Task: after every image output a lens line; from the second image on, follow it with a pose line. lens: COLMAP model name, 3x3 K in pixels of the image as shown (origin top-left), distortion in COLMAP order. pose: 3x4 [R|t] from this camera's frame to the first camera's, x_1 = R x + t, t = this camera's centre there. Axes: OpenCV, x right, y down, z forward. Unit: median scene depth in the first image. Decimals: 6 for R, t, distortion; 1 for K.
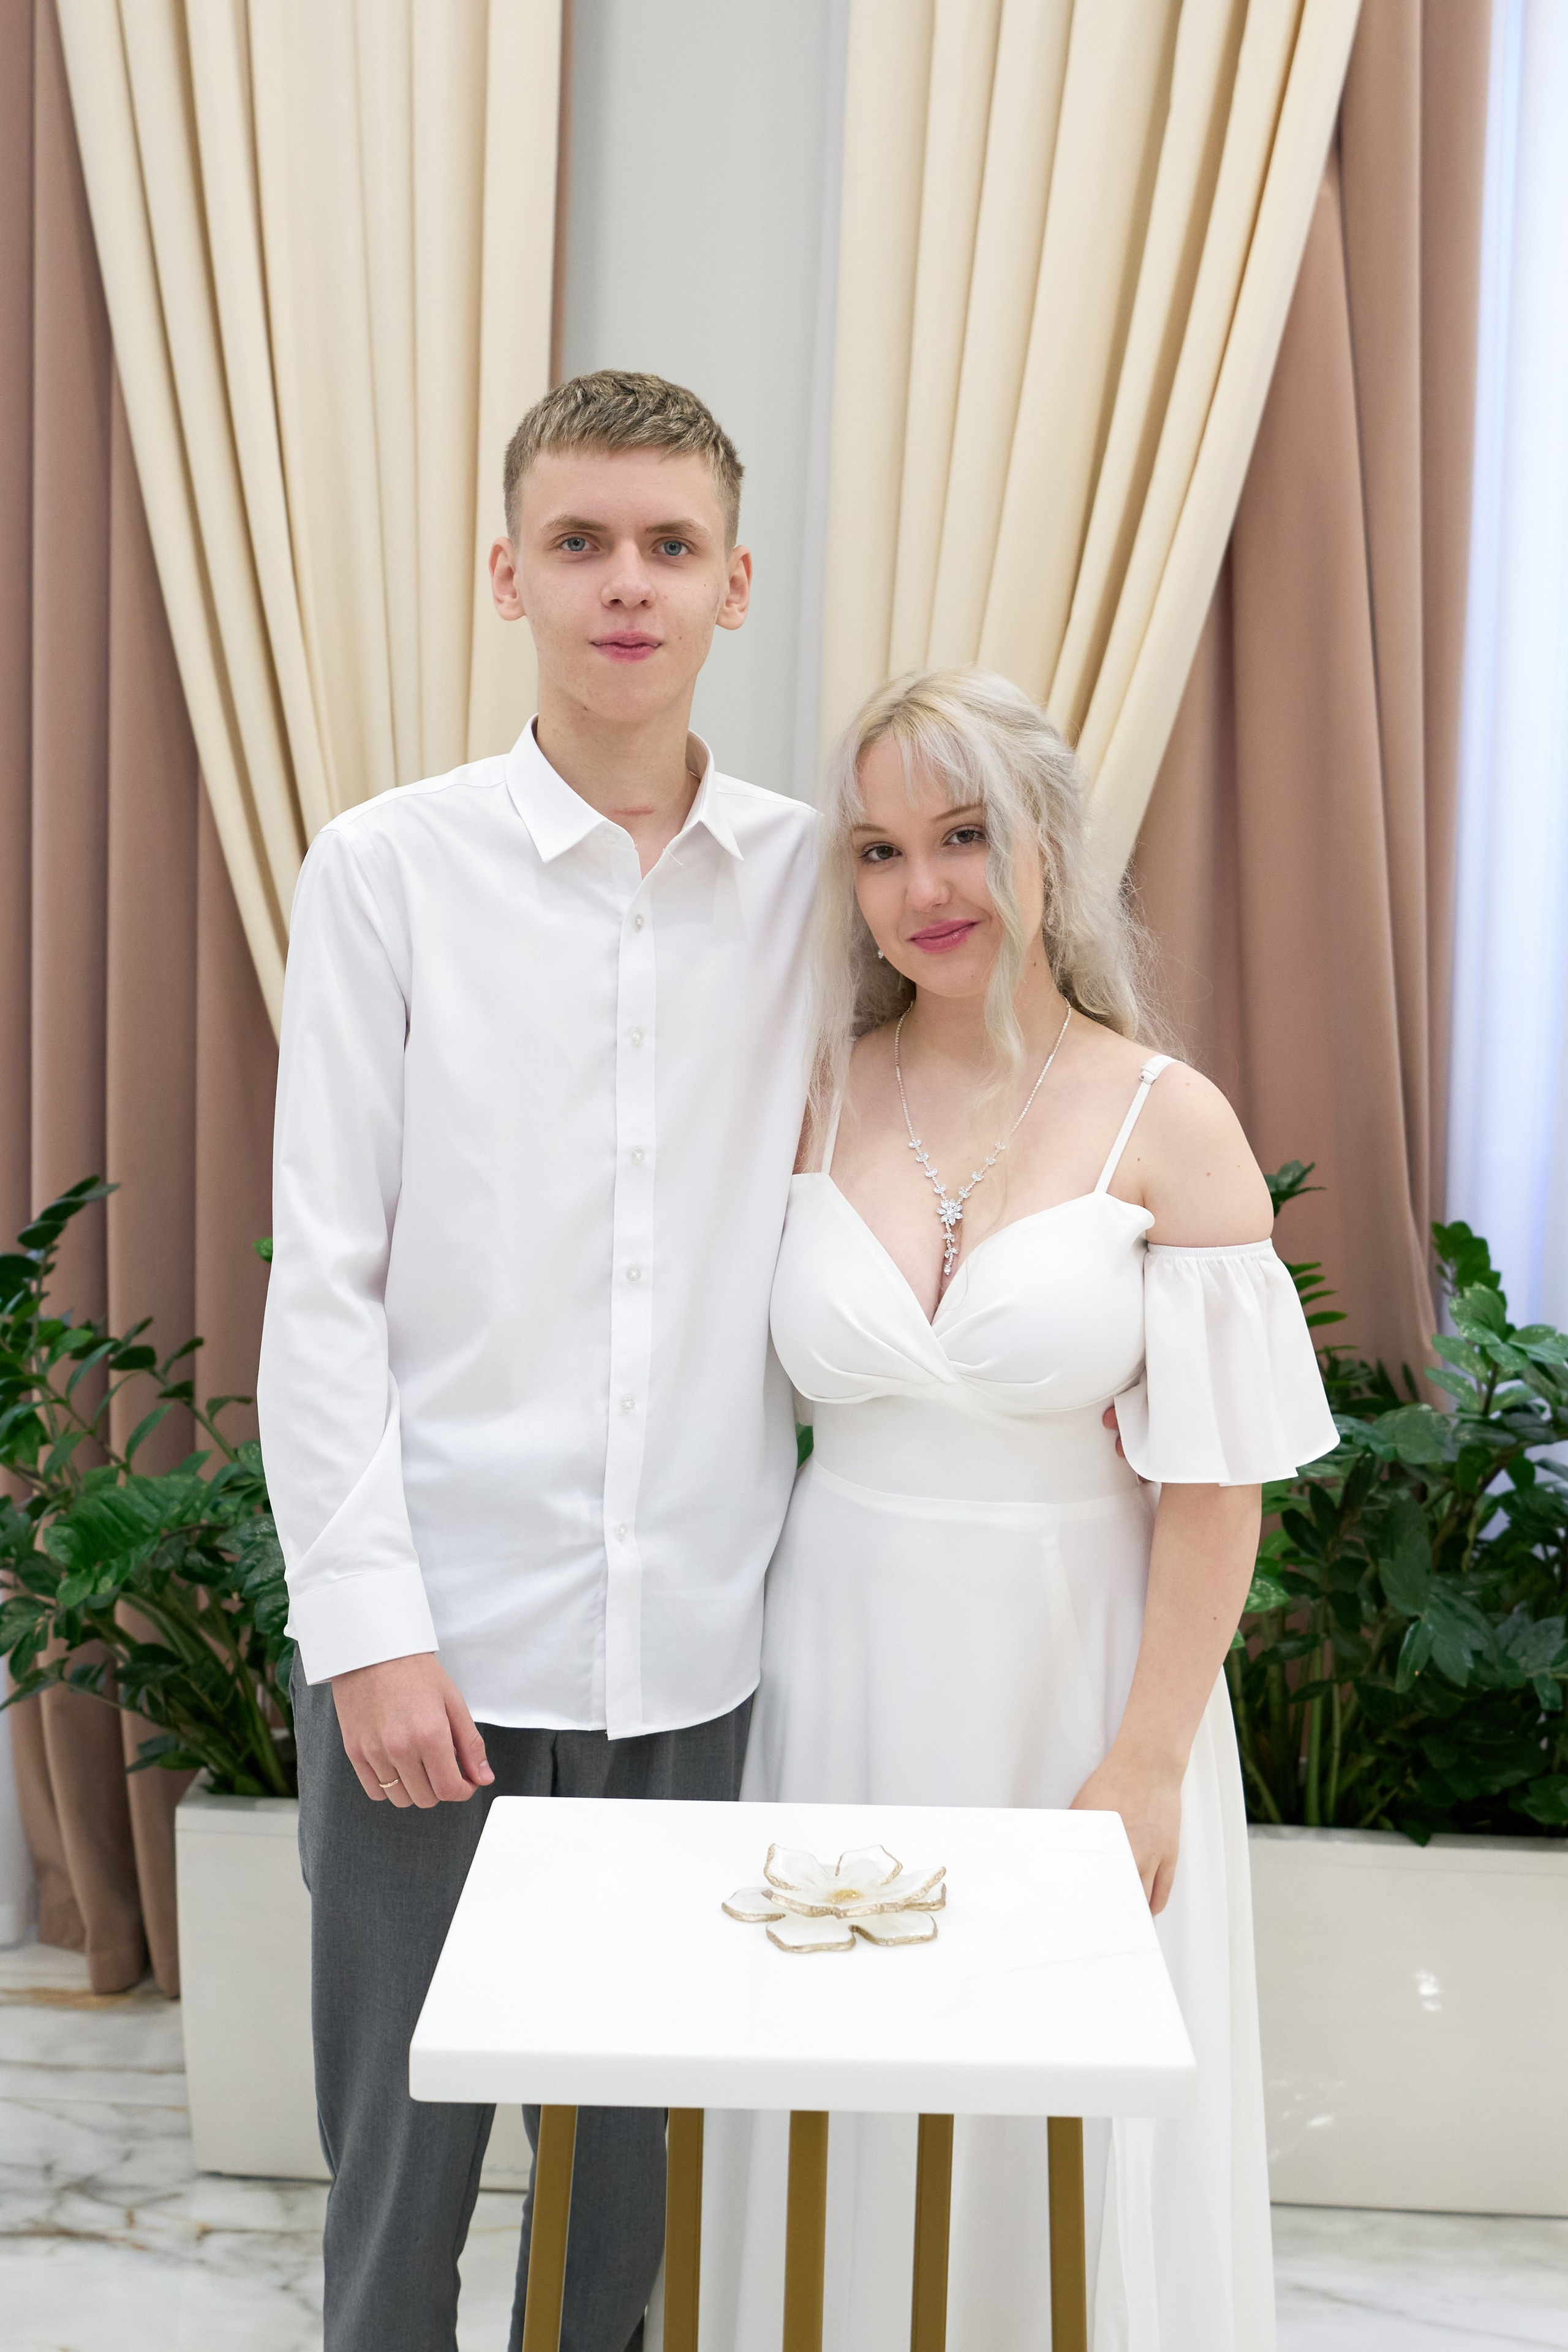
lens RADIAL K [[2871.4, 0, 791.0], [0, 2871.4, 1158.2], [0, 0, 1]] dist [-0.013515, 0.000000]
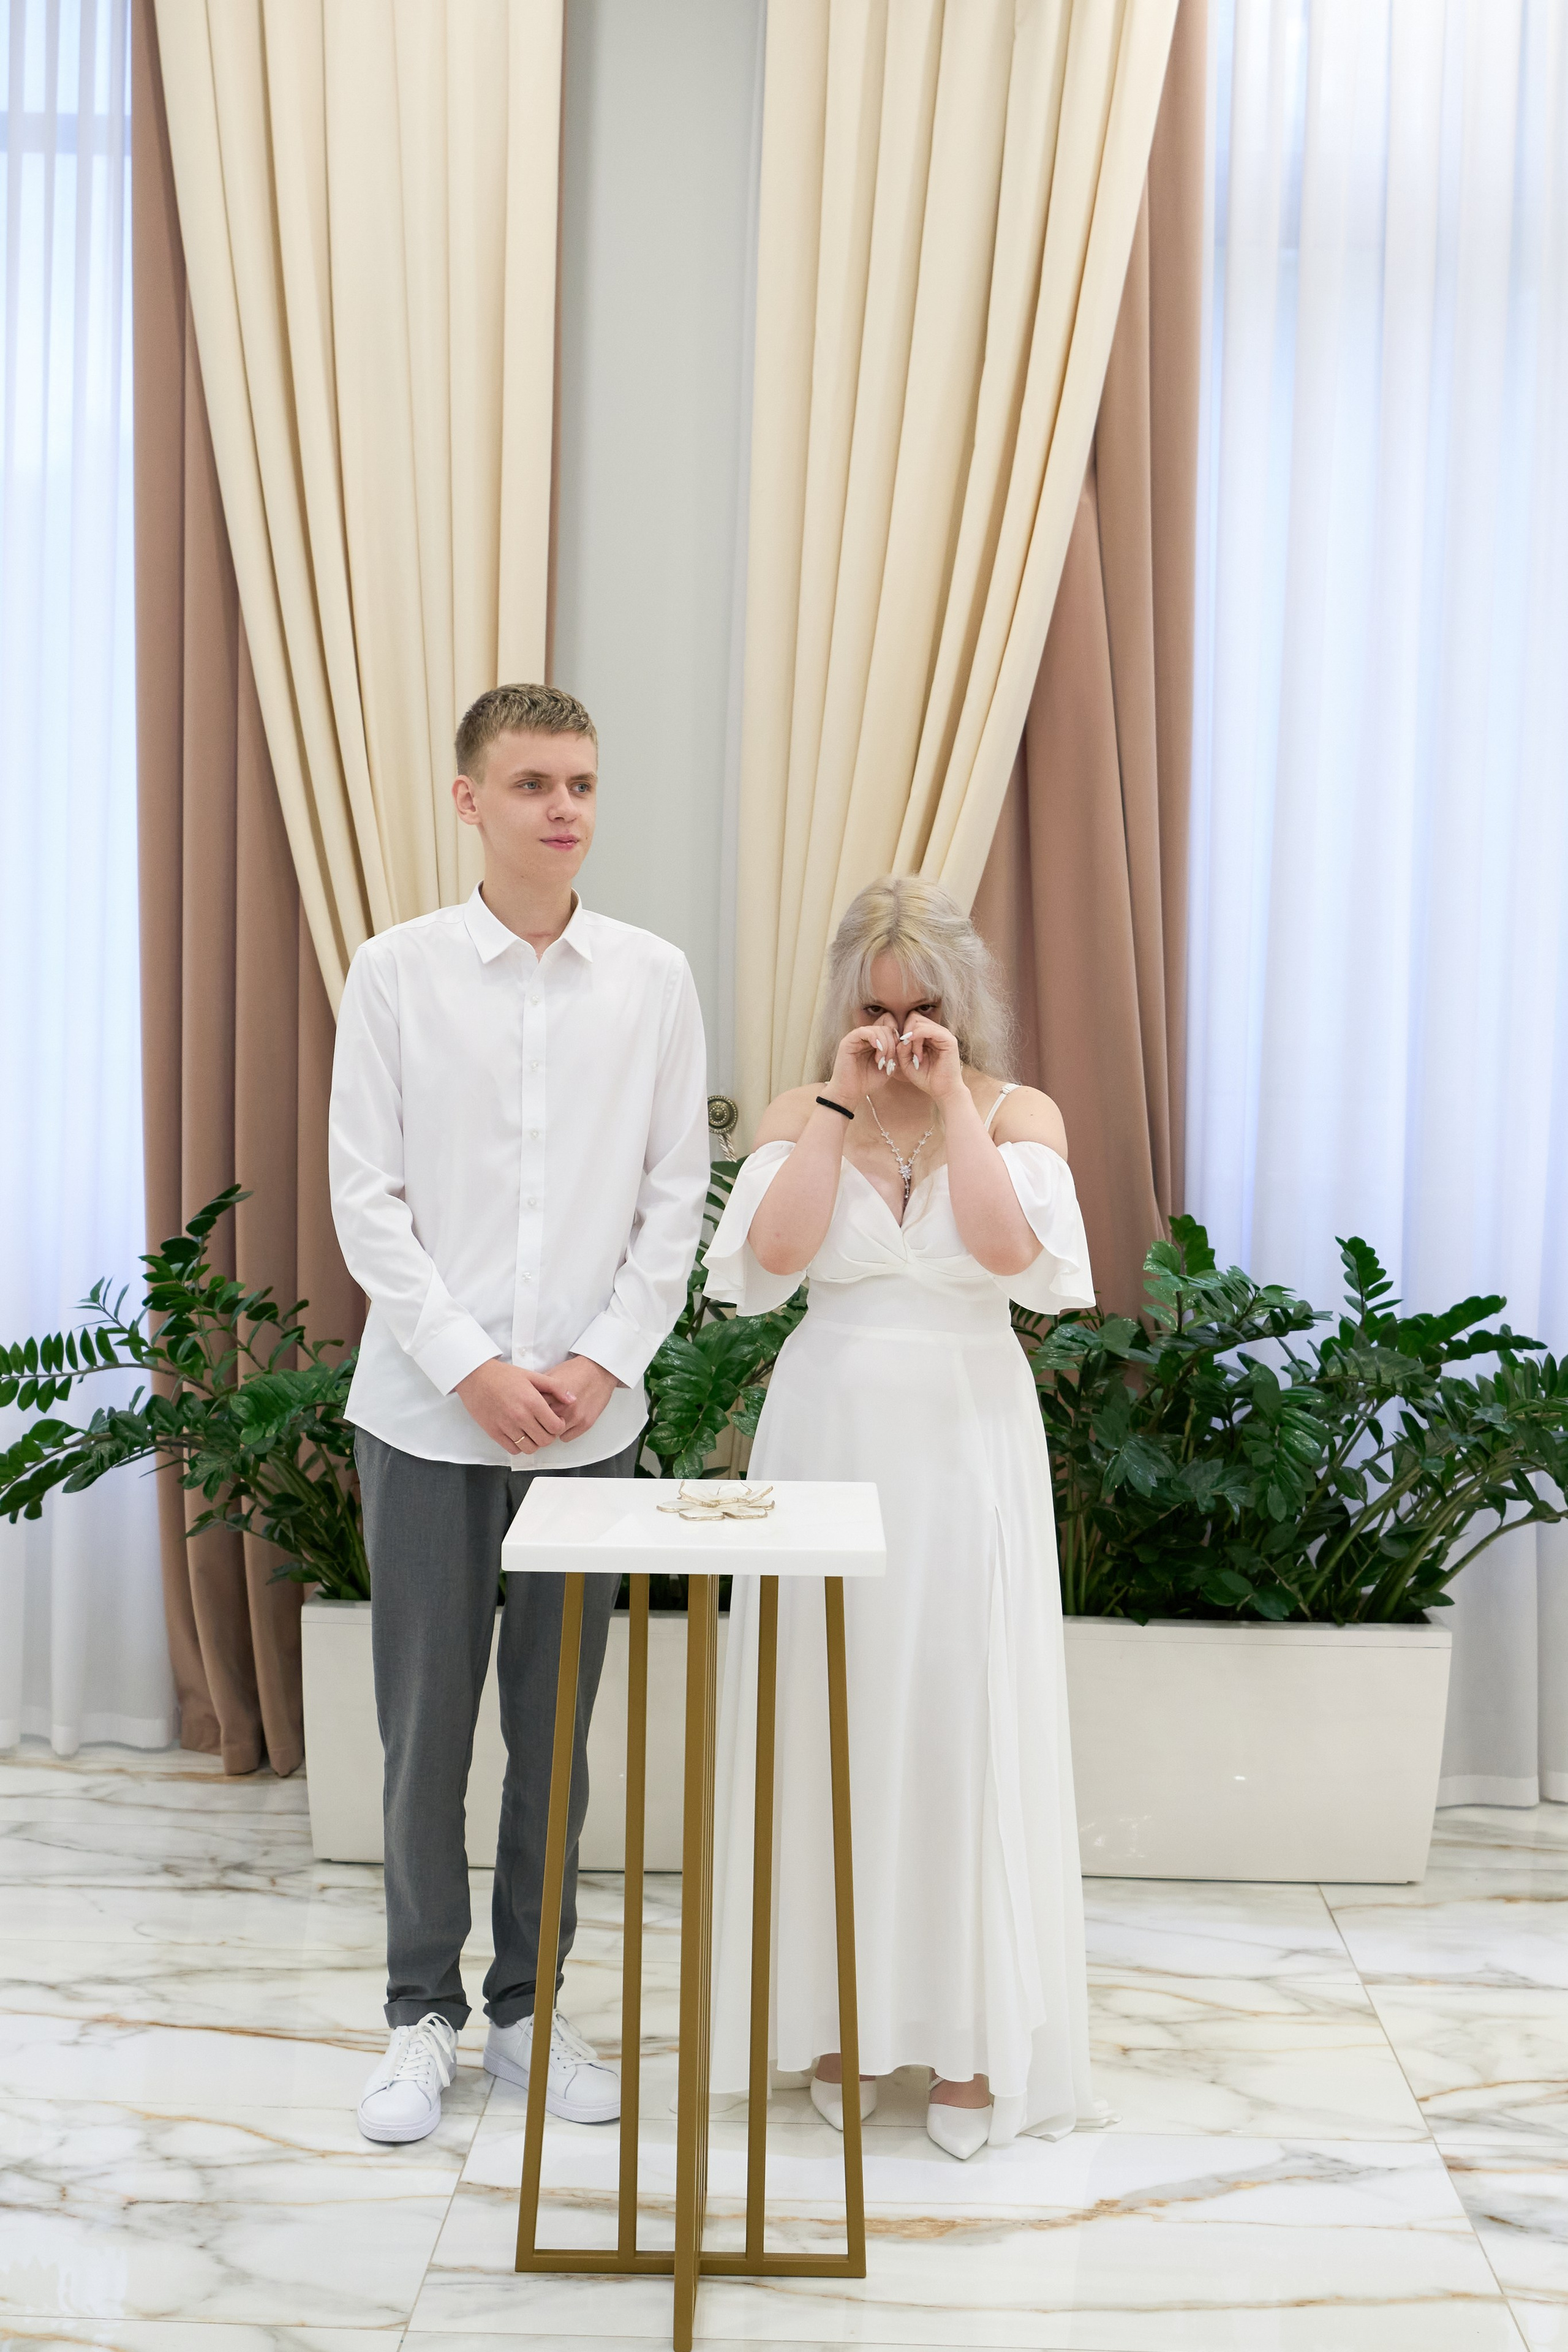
lens RADIAL K [[2871.4, 0, 776.8], [0, 2871.4, 1196.1], [0, 0, 1]] dist [-0.013515, 0.000000]
pose [[0.999966, -0.007015, 0.004321, 0.023833], [0.007112, 0.999712, -0.022917, 0.046369], [-0.004159, 0.022947, 0.999728, -0.446849]]
